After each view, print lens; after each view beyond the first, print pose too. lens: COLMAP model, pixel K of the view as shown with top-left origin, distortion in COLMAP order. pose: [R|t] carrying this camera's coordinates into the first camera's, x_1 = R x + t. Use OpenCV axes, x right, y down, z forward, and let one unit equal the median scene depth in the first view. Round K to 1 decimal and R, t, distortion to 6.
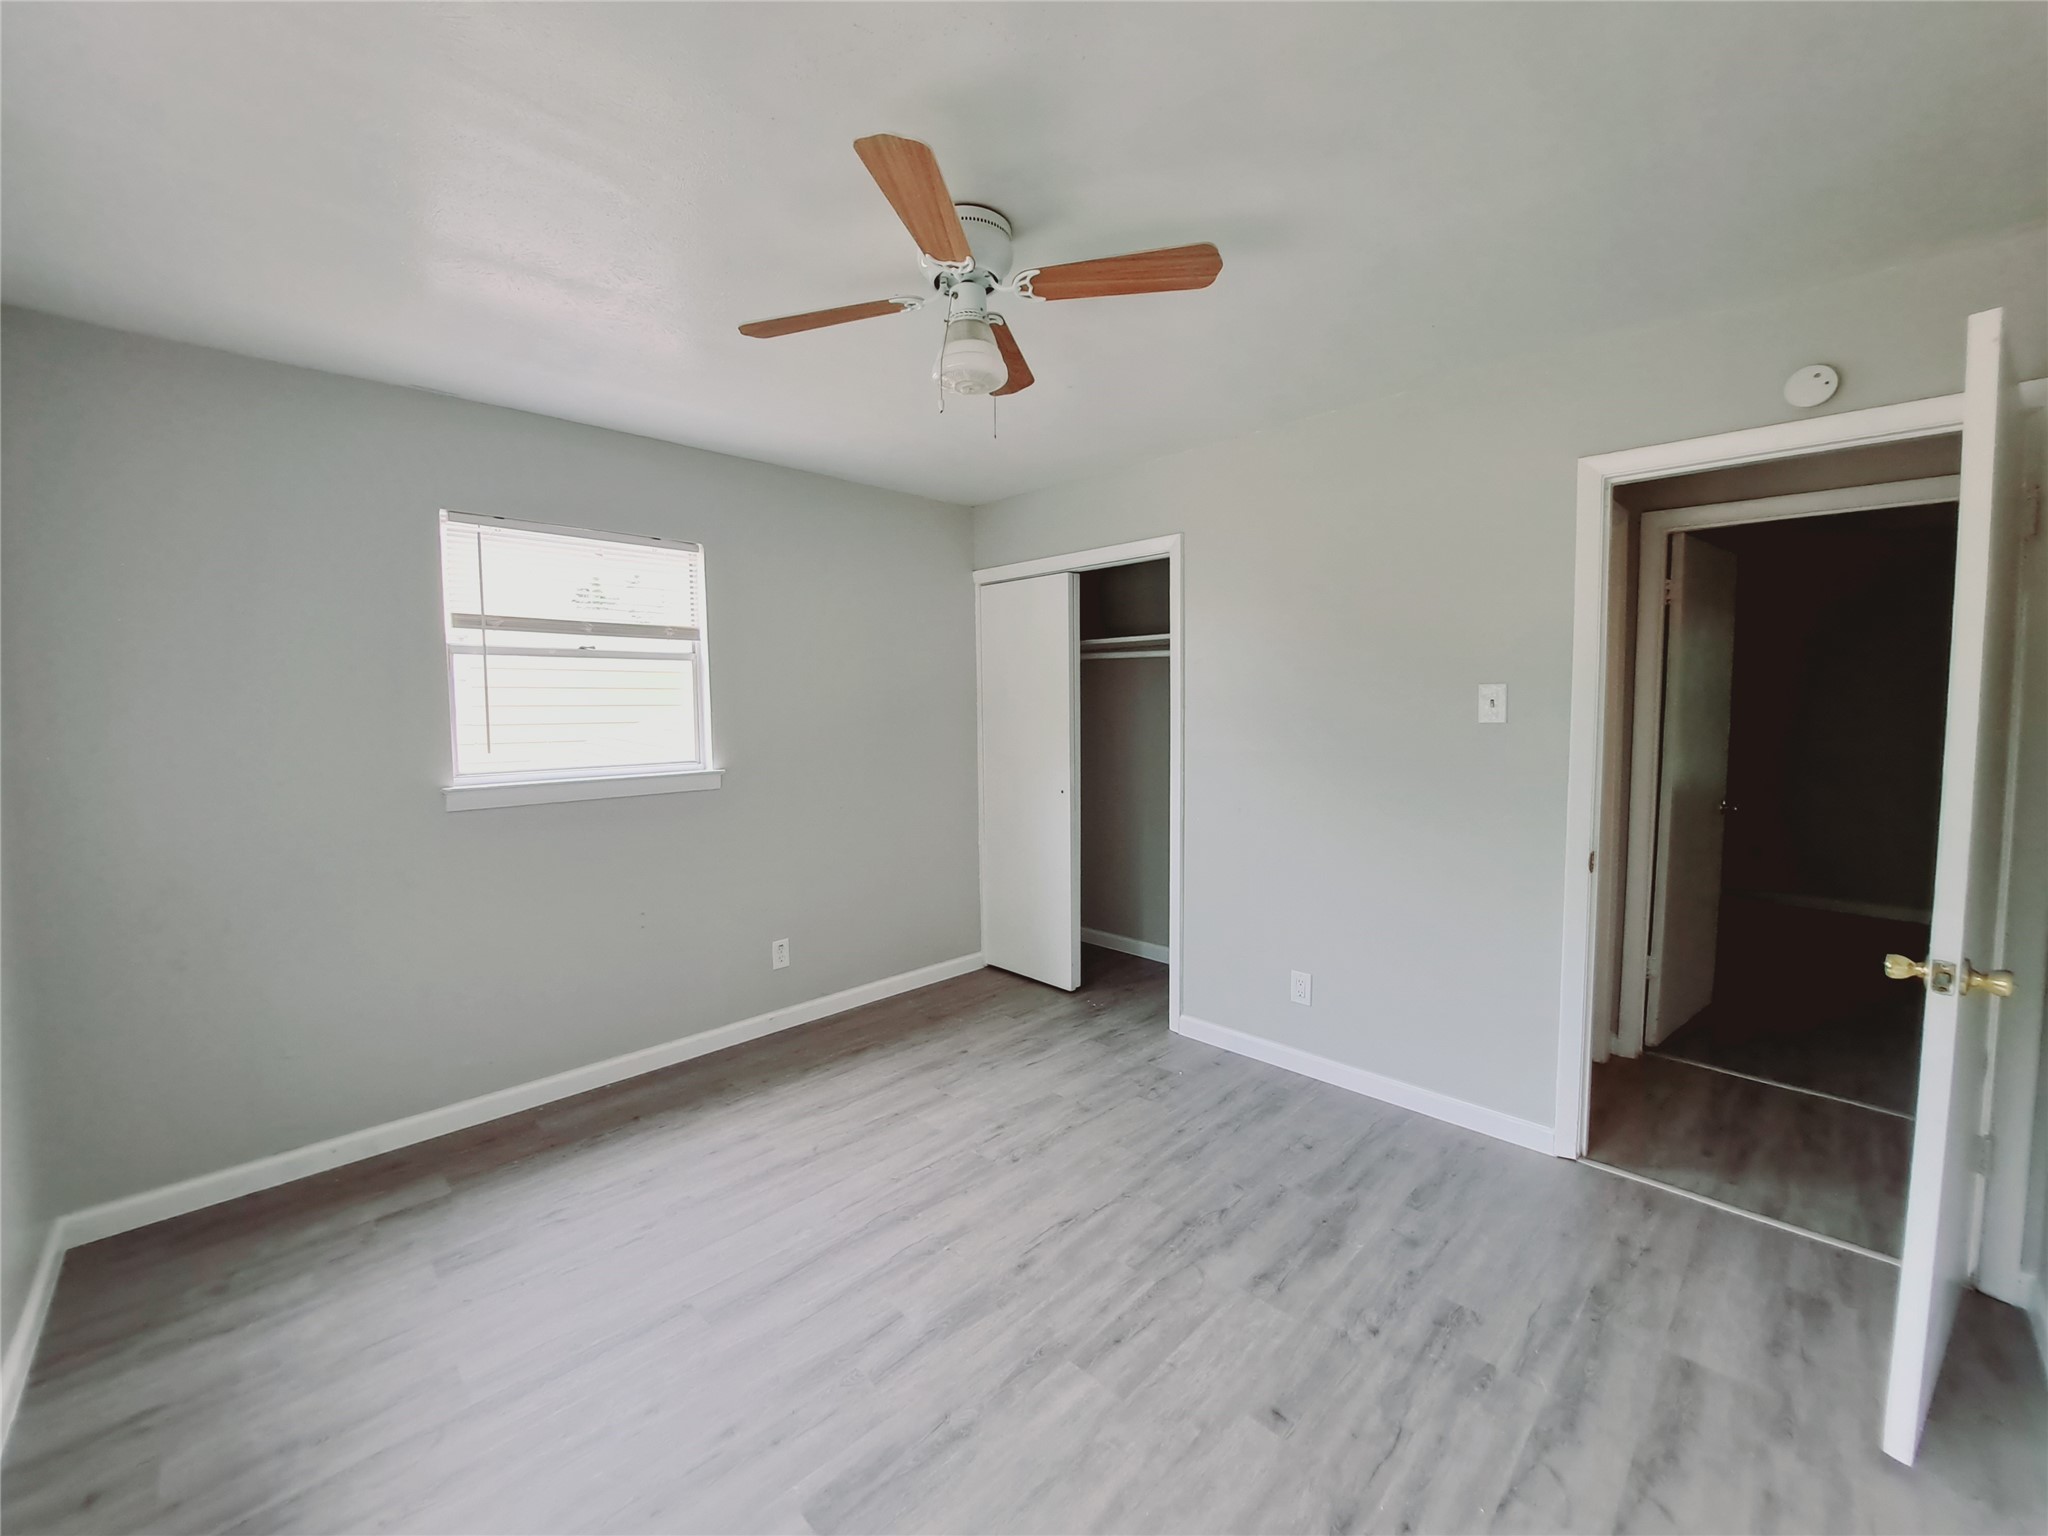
lens RADIAL K [[819.1, 0, 1005.4], [0, 819.1, 756.2], [0, 0, 1]] dist [-0.015026, -0.000903]
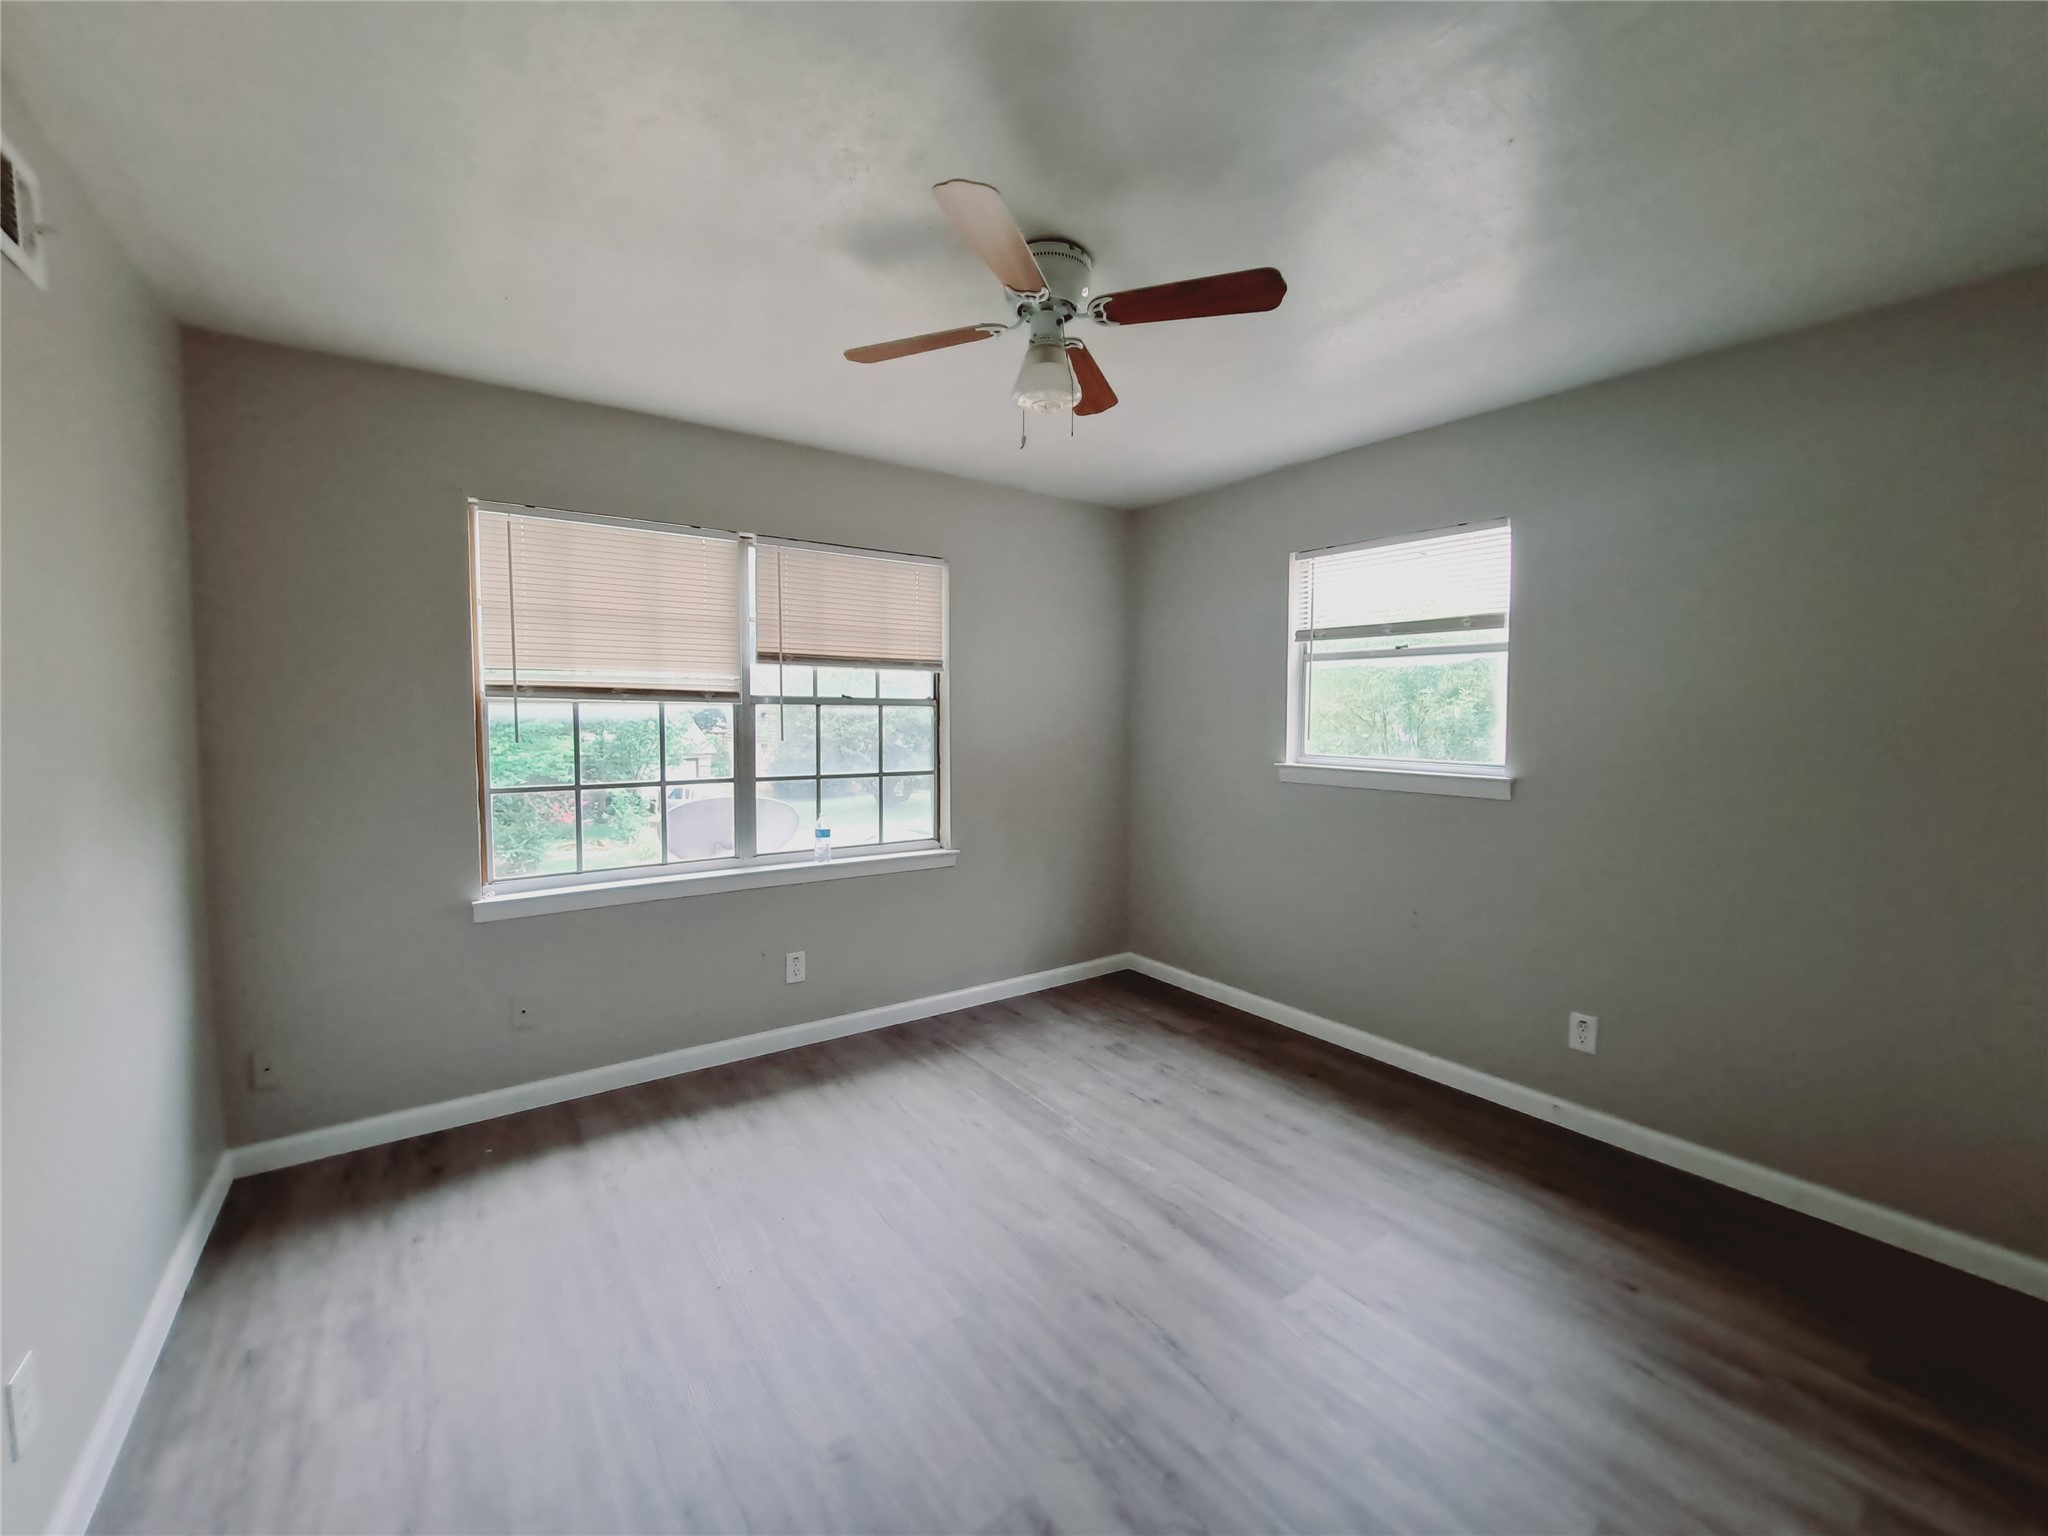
lens RADIAL K [[819.1, 0, 1005.4], [0, 819.1, 756.2], [0, 0, 1]] dist [-0.015026, -0.000903]
pose [[-0.148603, 0.063992, -0.986824, 0.696953], [-0.067984, 0.994882, 0.074752, -0.041652], [0.986557, 0.078196, -0.143492, 0.744742]]
